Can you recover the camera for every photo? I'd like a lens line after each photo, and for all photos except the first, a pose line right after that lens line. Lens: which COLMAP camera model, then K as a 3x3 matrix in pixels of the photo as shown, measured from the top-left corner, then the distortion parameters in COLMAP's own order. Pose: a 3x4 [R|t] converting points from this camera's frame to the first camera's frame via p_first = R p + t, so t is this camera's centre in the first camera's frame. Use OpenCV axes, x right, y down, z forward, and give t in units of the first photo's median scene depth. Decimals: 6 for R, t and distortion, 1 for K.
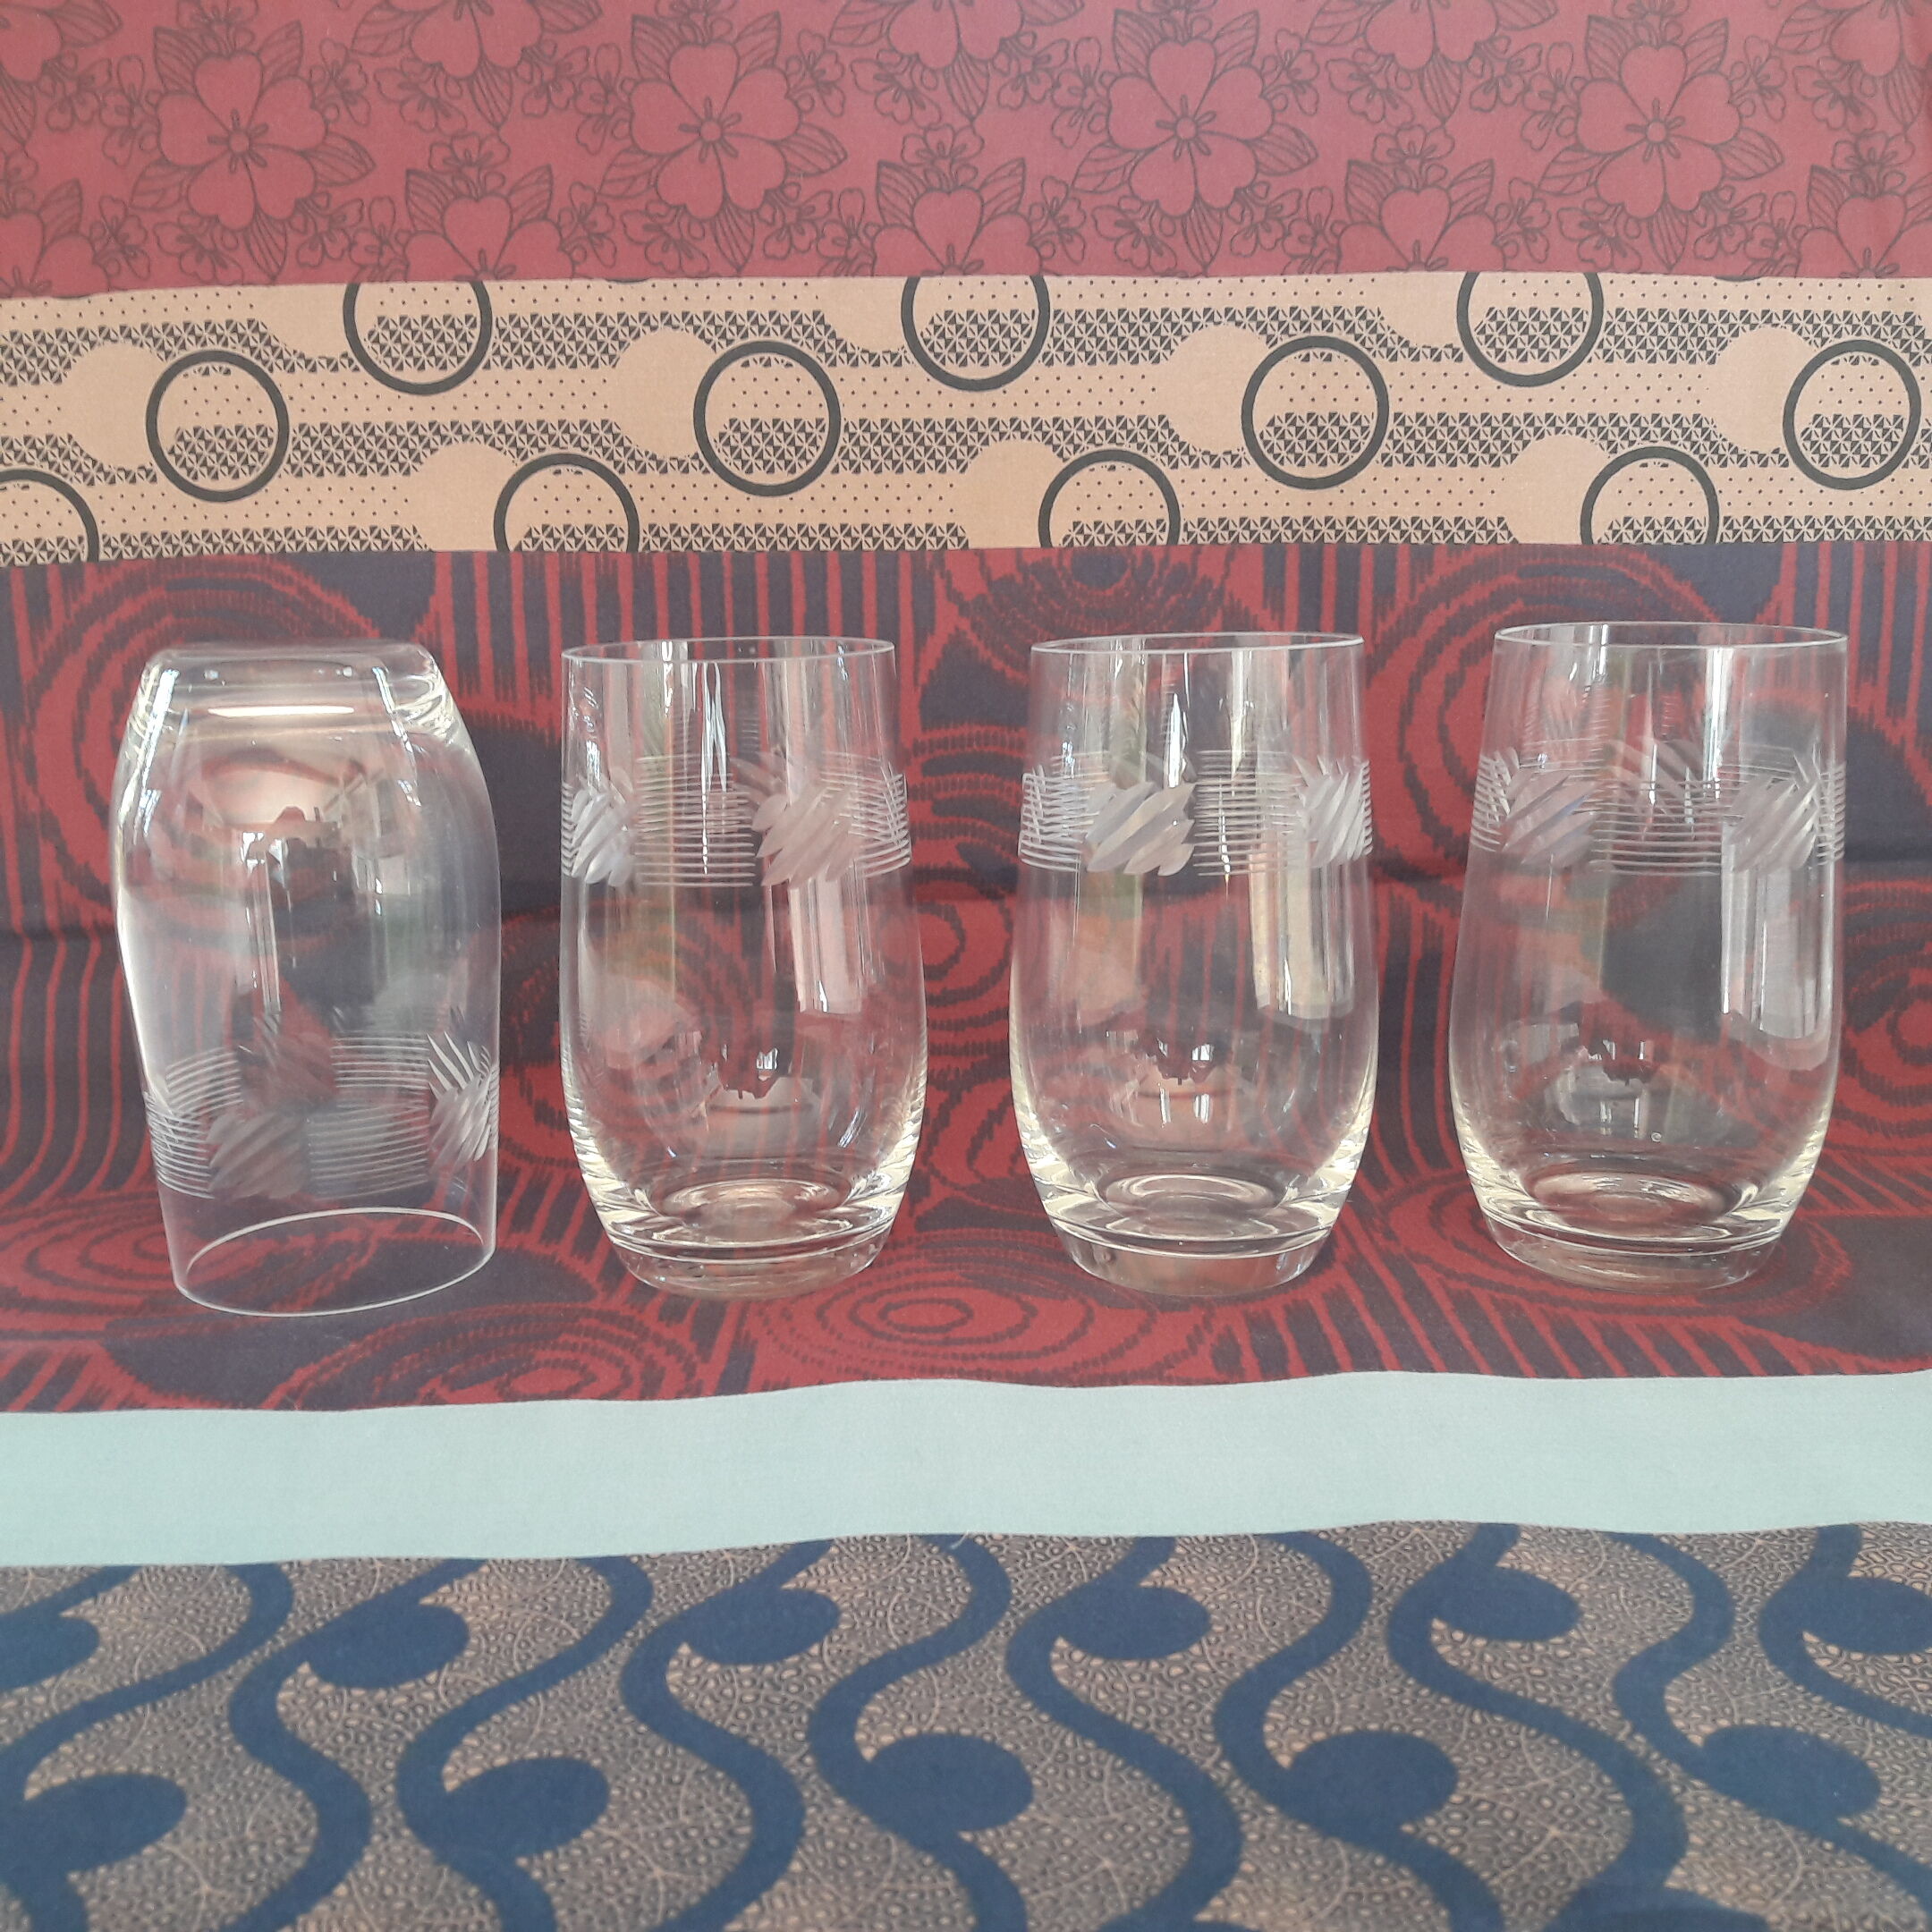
lens RADIAL K [[2254.3, 0, 966.0], [0, 2254.3, 966.0], [0, 0, 1]] dist [0.082748, -0.315332]
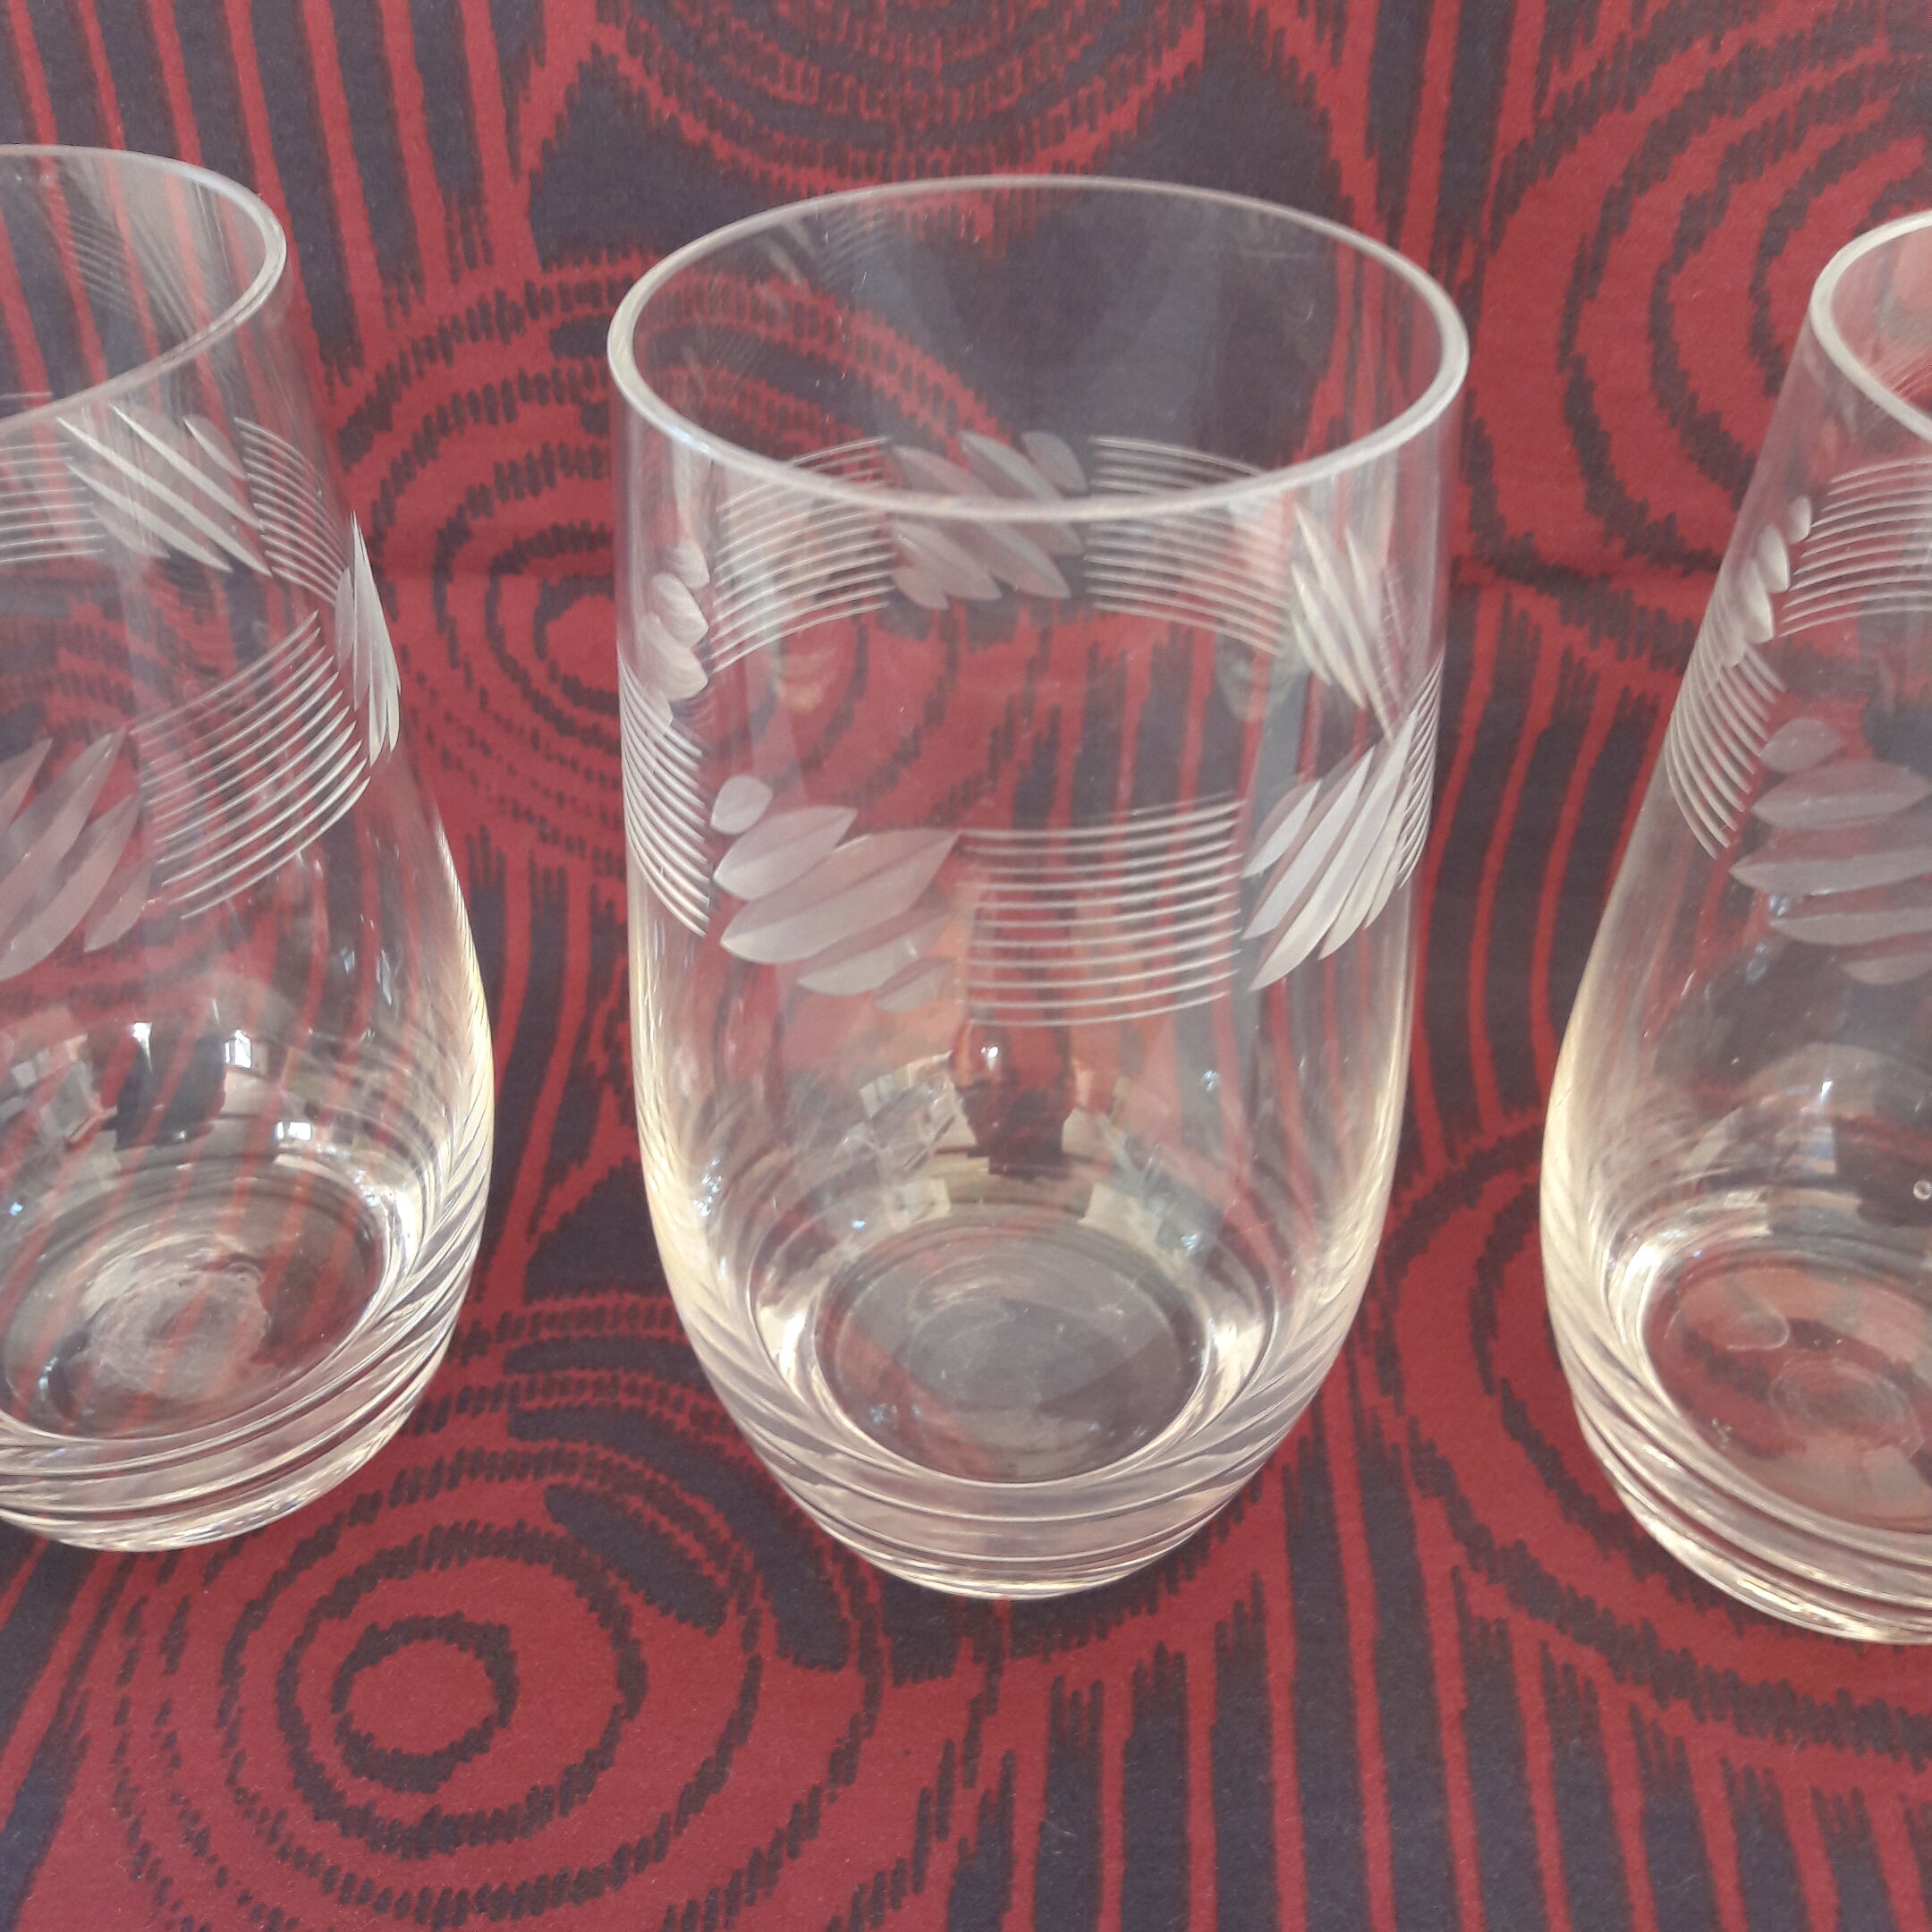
lens RADIAL K [[2254.3, 0, 966.0], [0, 2254.3, 966.0], [0, 0, 1]] dist [0.082748, -0.315332]
pose [[0.997140, 0.059050, -0.047170, 0.102452], [-0.031502, 0.892068, 0.450801, -0.195633], [0.068699, -0.448026, 0.891377, 0.536316]]
